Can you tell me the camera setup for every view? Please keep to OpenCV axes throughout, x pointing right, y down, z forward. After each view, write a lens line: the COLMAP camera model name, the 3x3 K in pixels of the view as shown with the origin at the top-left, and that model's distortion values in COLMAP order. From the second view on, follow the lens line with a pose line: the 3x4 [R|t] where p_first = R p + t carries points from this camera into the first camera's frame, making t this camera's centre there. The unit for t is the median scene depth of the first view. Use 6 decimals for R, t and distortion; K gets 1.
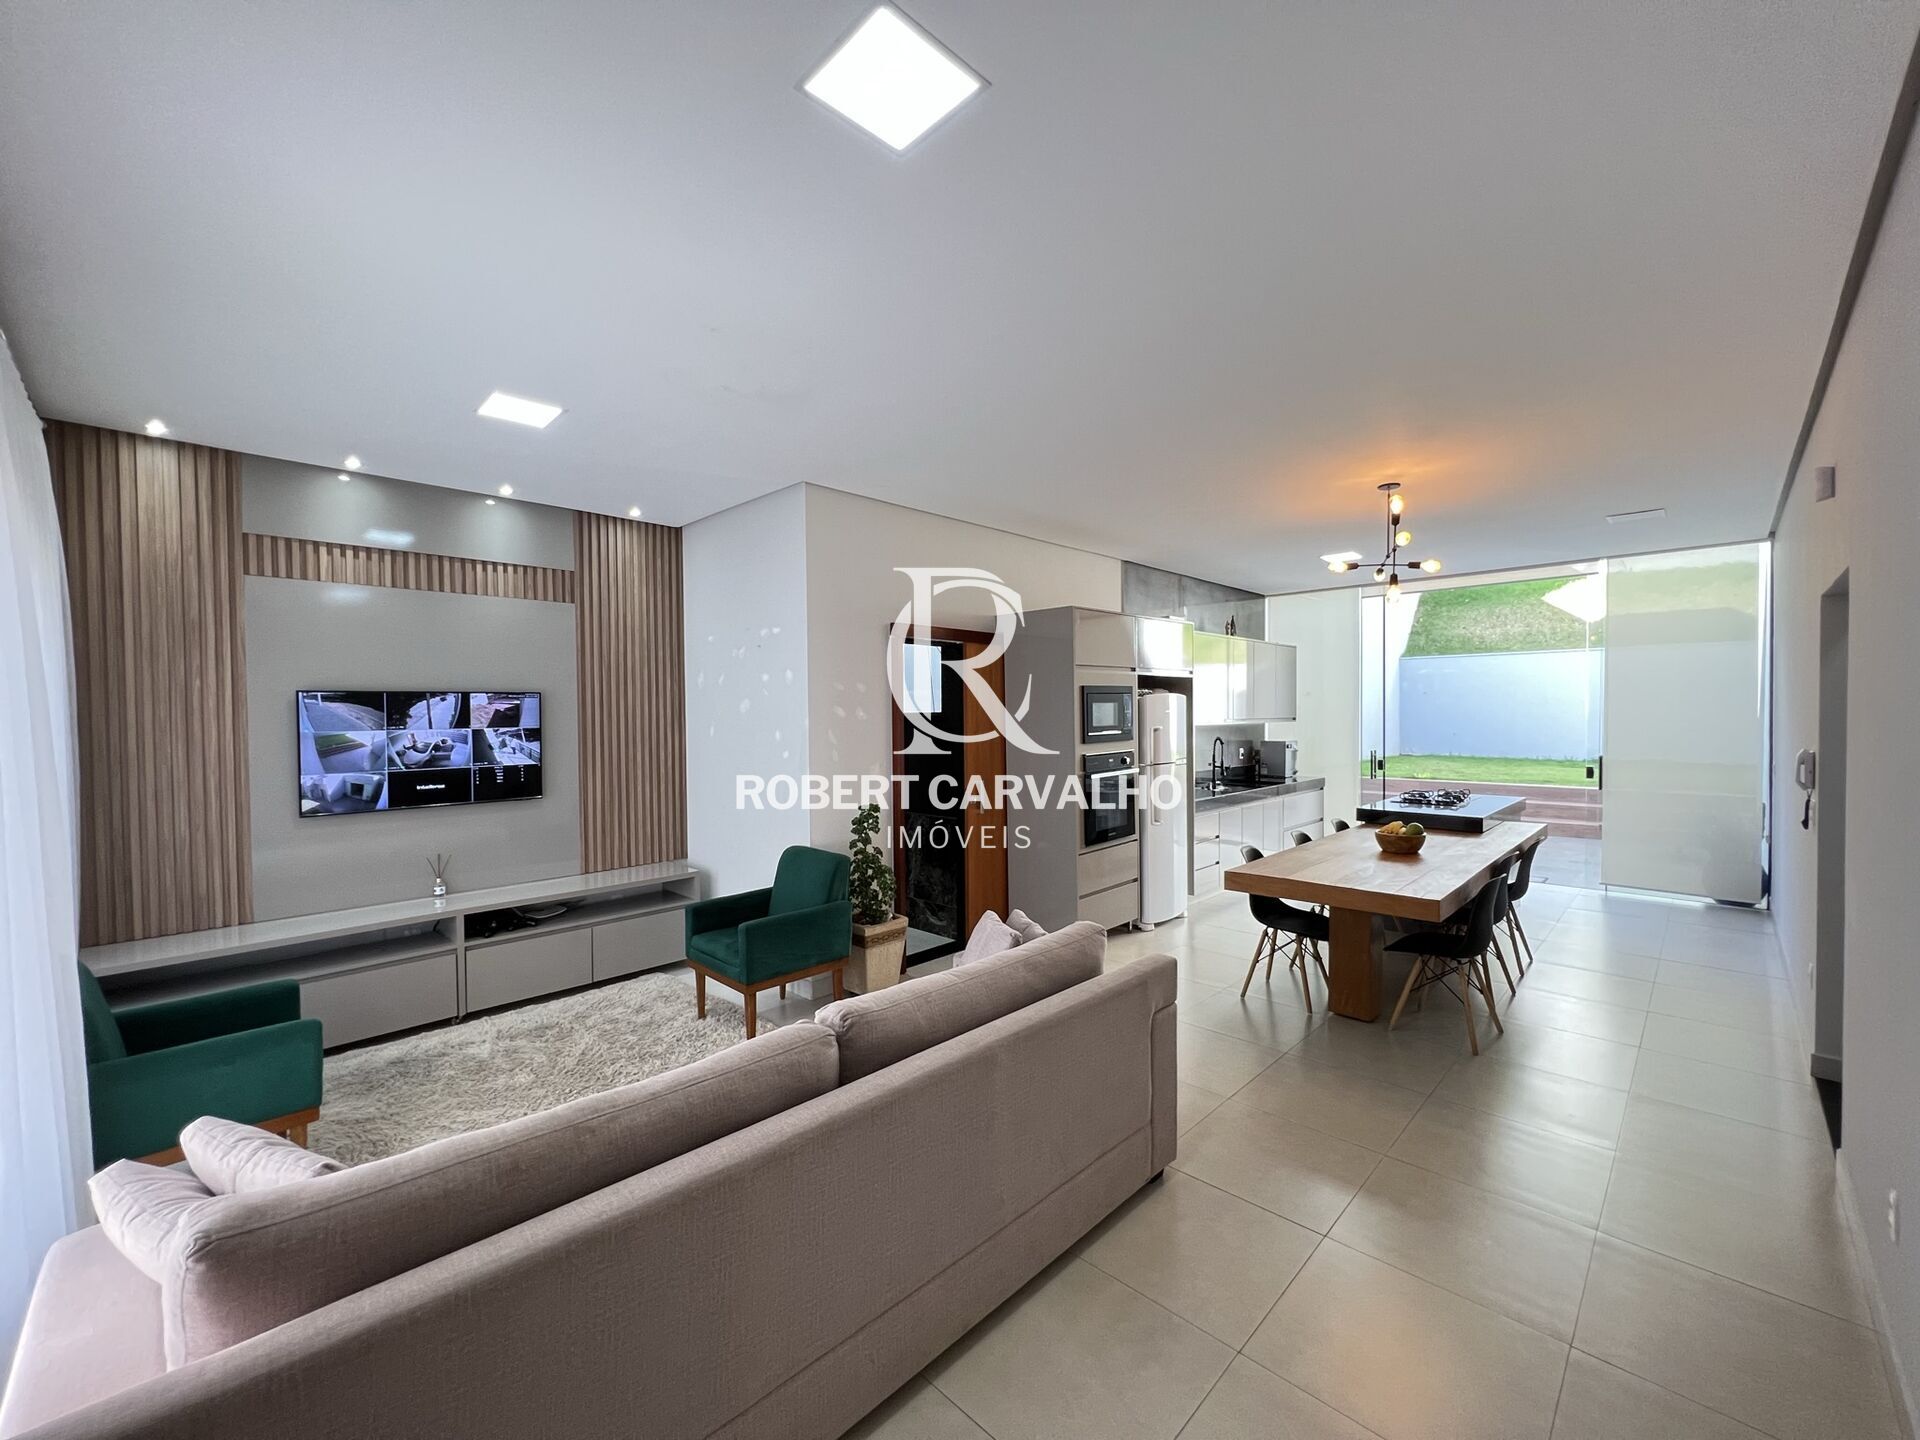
lens RADIAL K [[775.4, 0, 958.7], [0, 775.4, 724.2], [0, 0, 1]] dist [0.000822, -0.006999]
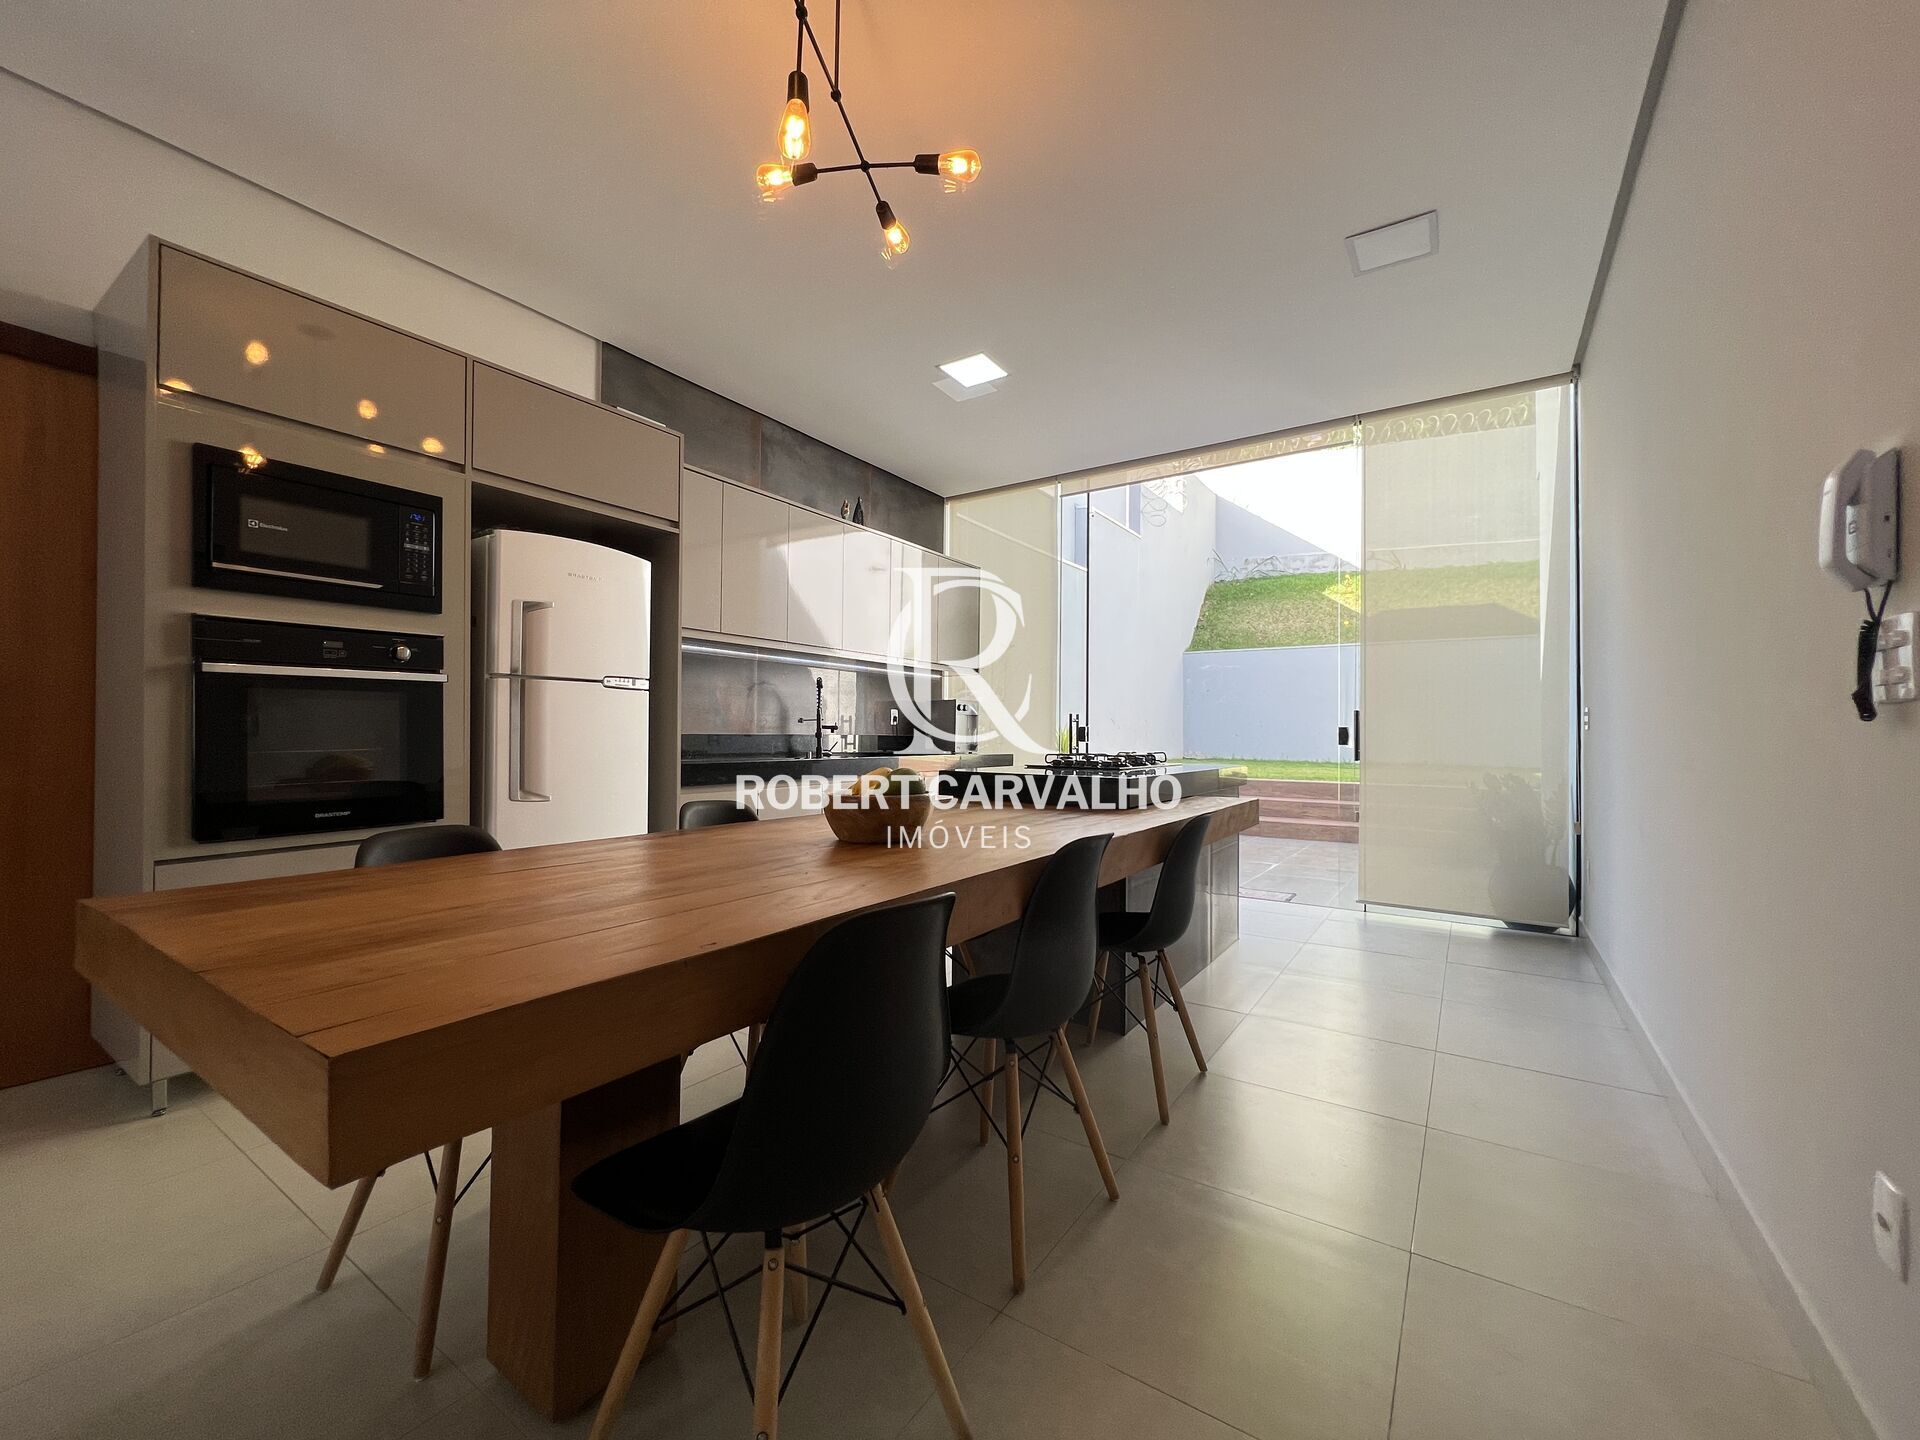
lens RADIAL K [[771.6, 0, 954.2], [0, 771.6, 728.0], [0, 0, 1]] dist [-0.025063, 0.000010]
pose [[0.983923, 0.020464, 0.177417, 0.391788], [-0.015919, 0.999509, -0.027005, 0.084870], [-0.177883, 0.023746, 0.983765, 0.433889]]
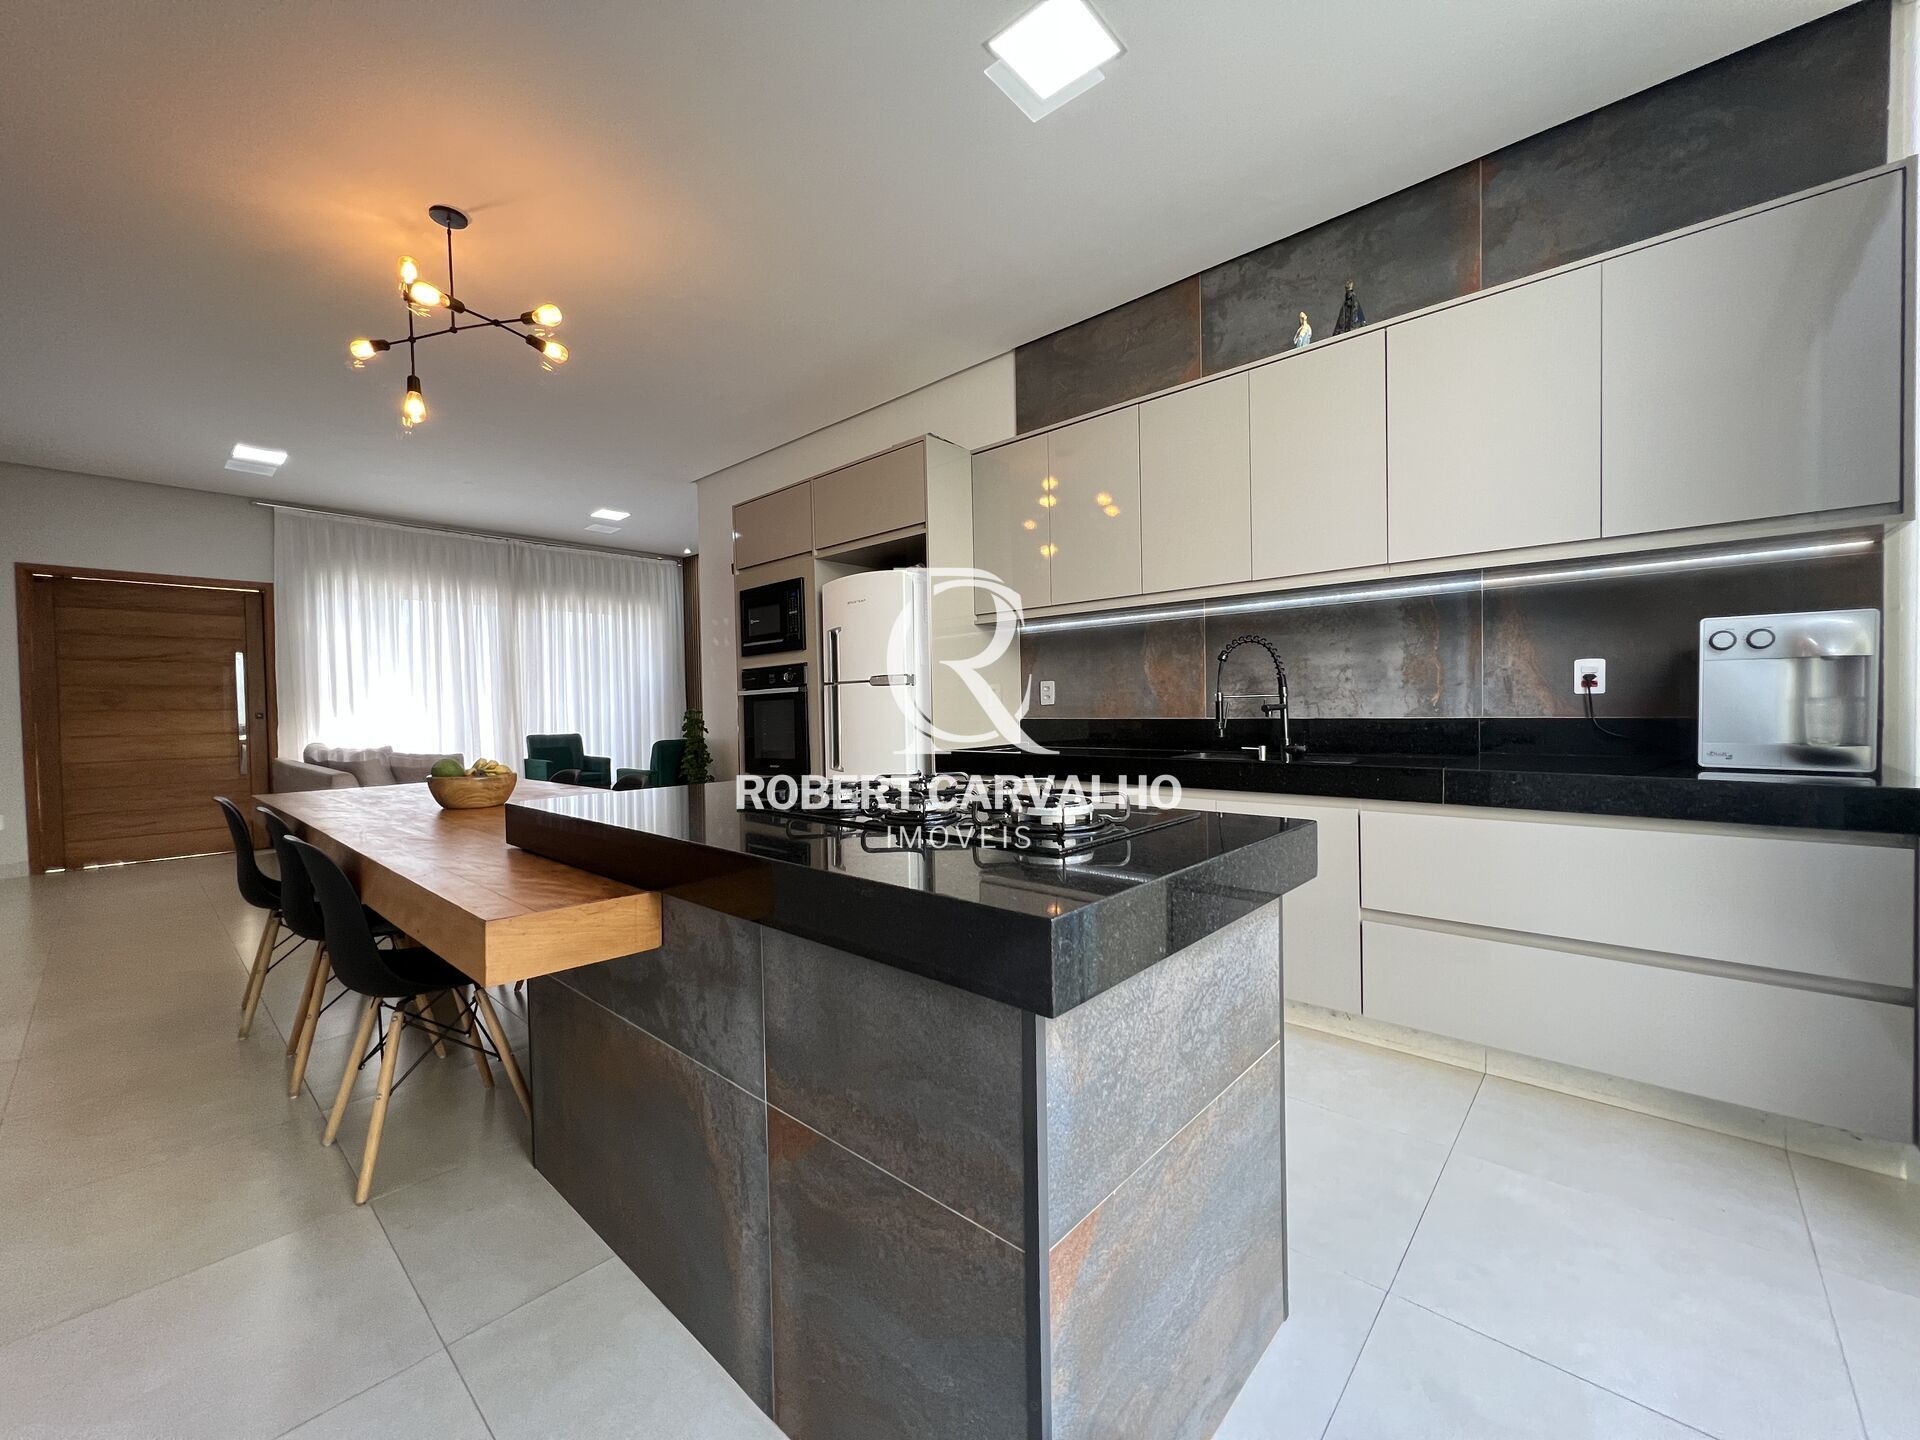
lens RADIAL K [[771.6, 0, 954.2], [0, 771.6, 728.0], [0, 0, 1]] dist [-0.025063, 0.000010]
pose [[0.017398, 0.035335, -0.999224, 0.853818], [-0.003812, 0.999370, 0.035274, 0.061074], [0.999841, 0.003196, 0.017522, 0.994694]]
